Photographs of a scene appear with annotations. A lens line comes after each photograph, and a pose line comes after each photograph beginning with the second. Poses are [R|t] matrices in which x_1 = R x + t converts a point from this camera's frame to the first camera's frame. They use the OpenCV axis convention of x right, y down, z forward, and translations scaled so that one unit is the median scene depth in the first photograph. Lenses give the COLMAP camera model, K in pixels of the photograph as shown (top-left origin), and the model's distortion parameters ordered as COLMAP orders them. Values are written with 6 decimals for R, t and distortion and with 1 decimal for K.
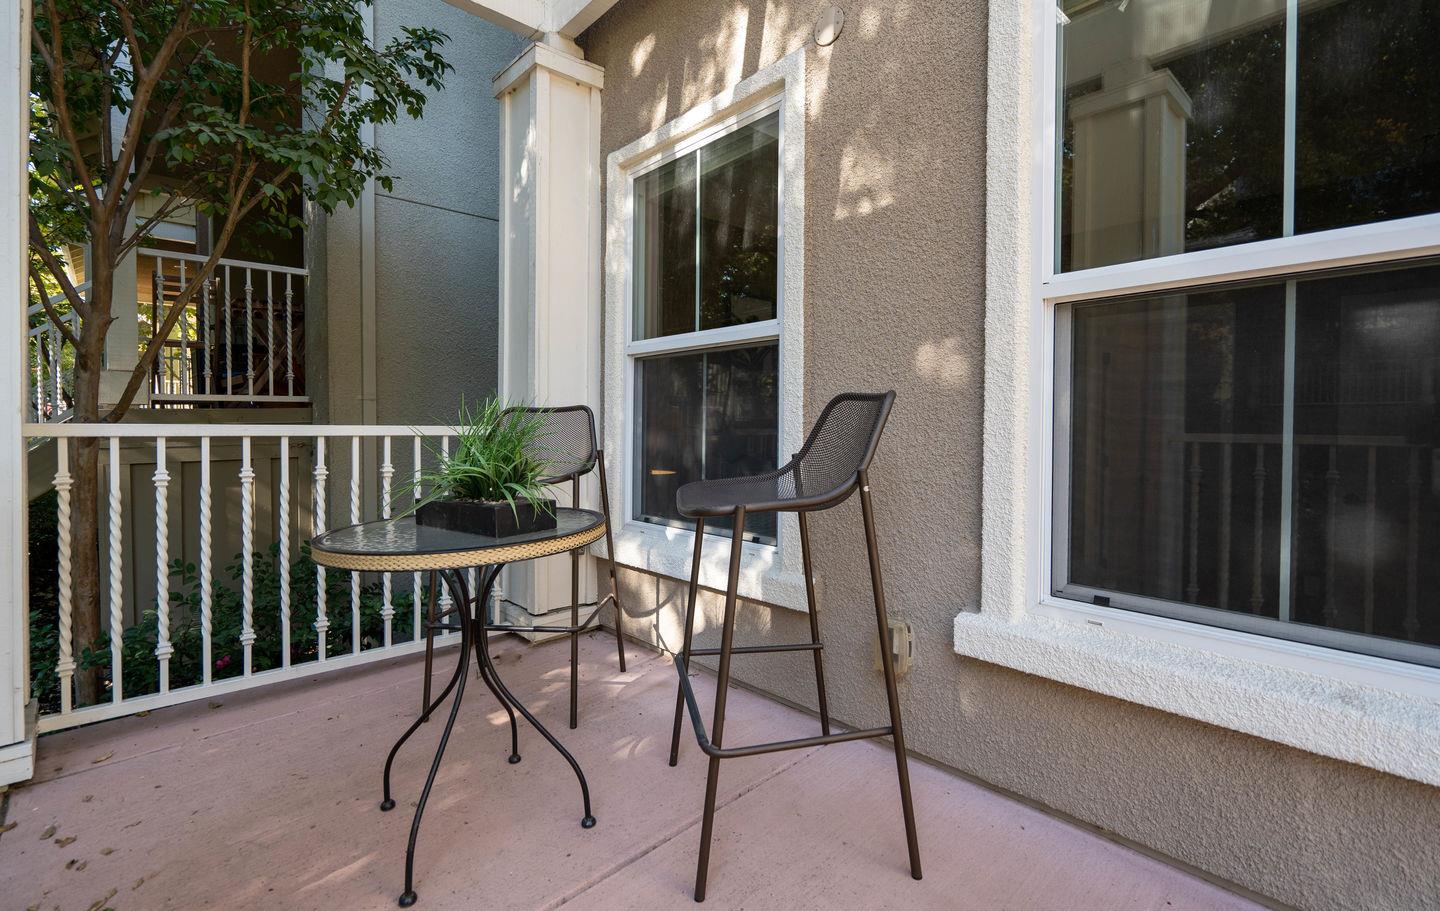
lens RADIAL K [[651.1, 0, 722.6], [0, 651.1, 442.3], [0, 0, 1]] dist [-0.001388, 0.000152]
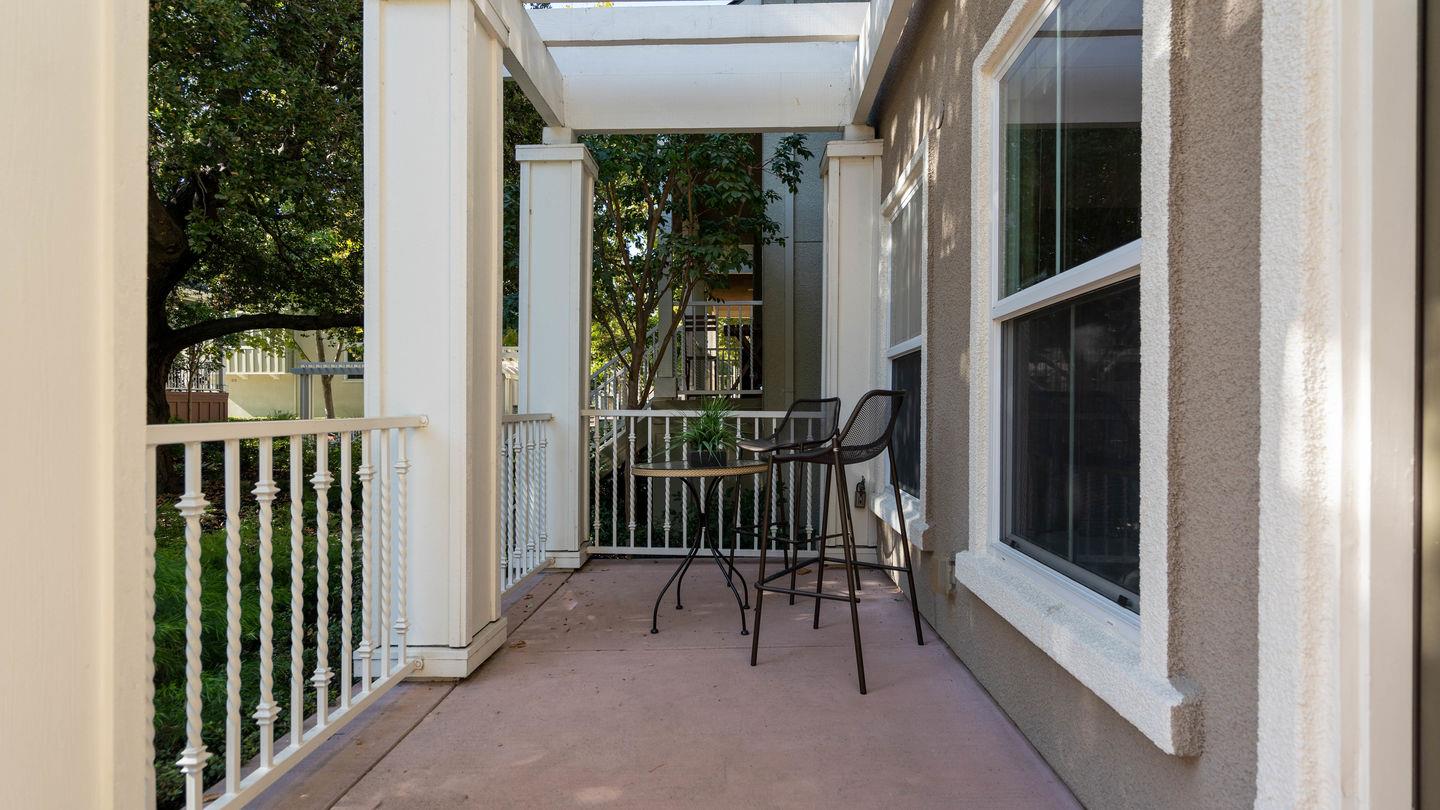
lens RADIAL K [[698.8, 0, 725.5], [0, 698.8, 417.4], [0, 0, 1]] dist [0.000645, -0.000005]
pose [[0.709739, 0.007303, -0.704427, 0.630167], [-0.017593, 0.999818, -0.007359, 0.003117], [0.704245, 0.017616, 0.709738, -0.232070]]
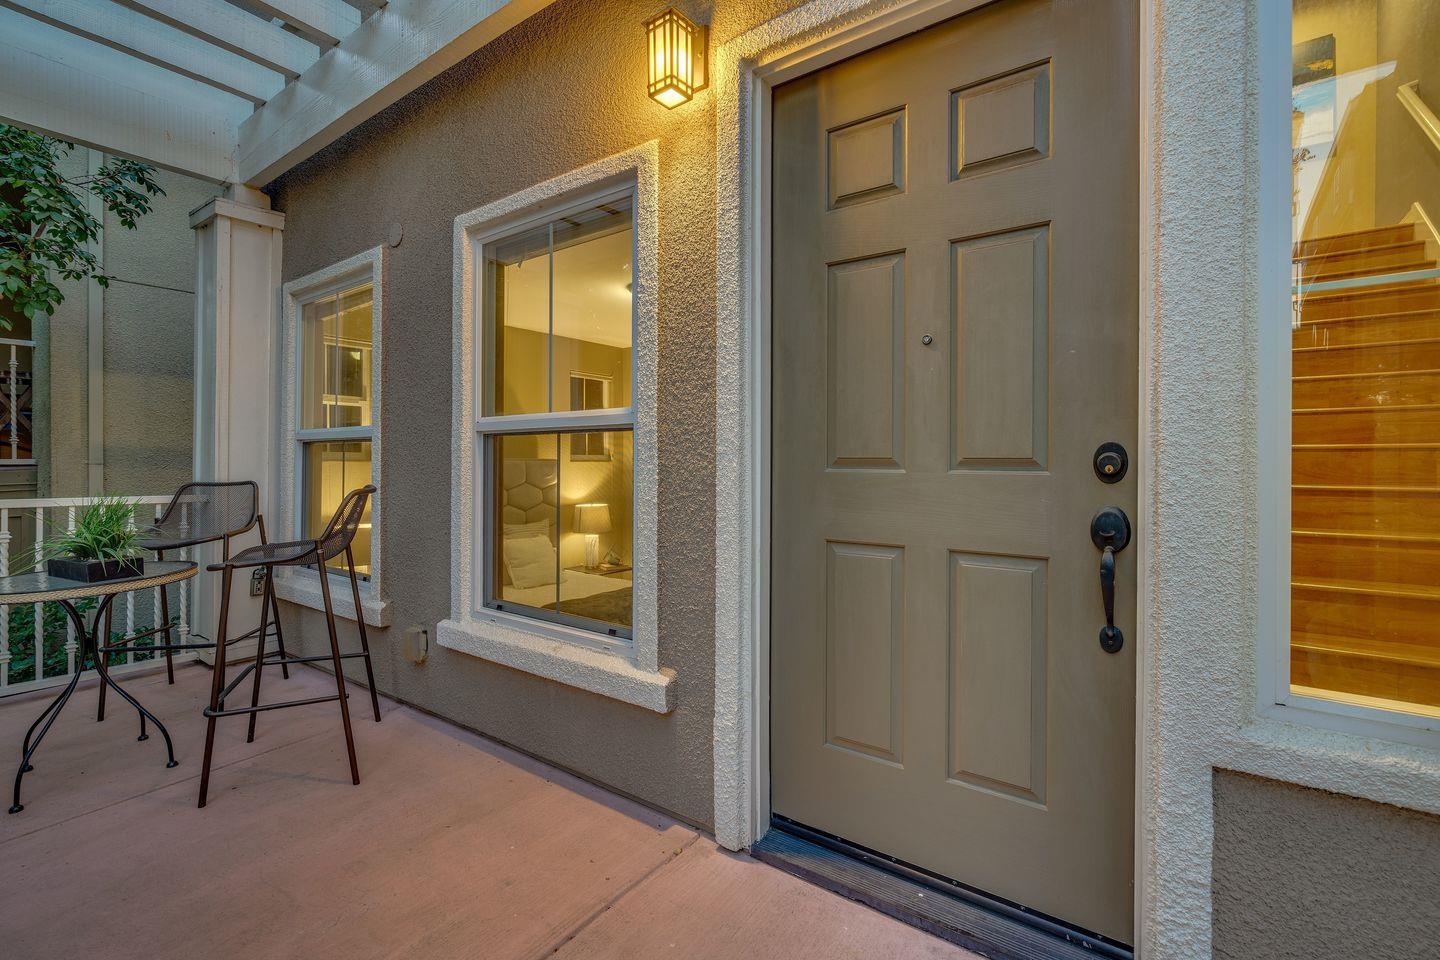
lens RADIAL K [[659.5, 0, 720.6], [0, 659.5, 469.0], [0, 0, 1]] dist [-0.001432, -0.000154]
pose [[0.982323, -0.000725, 0.187194, 0.446073], [0.004219, 0.999824, -0.018265, -0.049286], [-0.187148, 0.018732, 0.982153, -0.454797]]
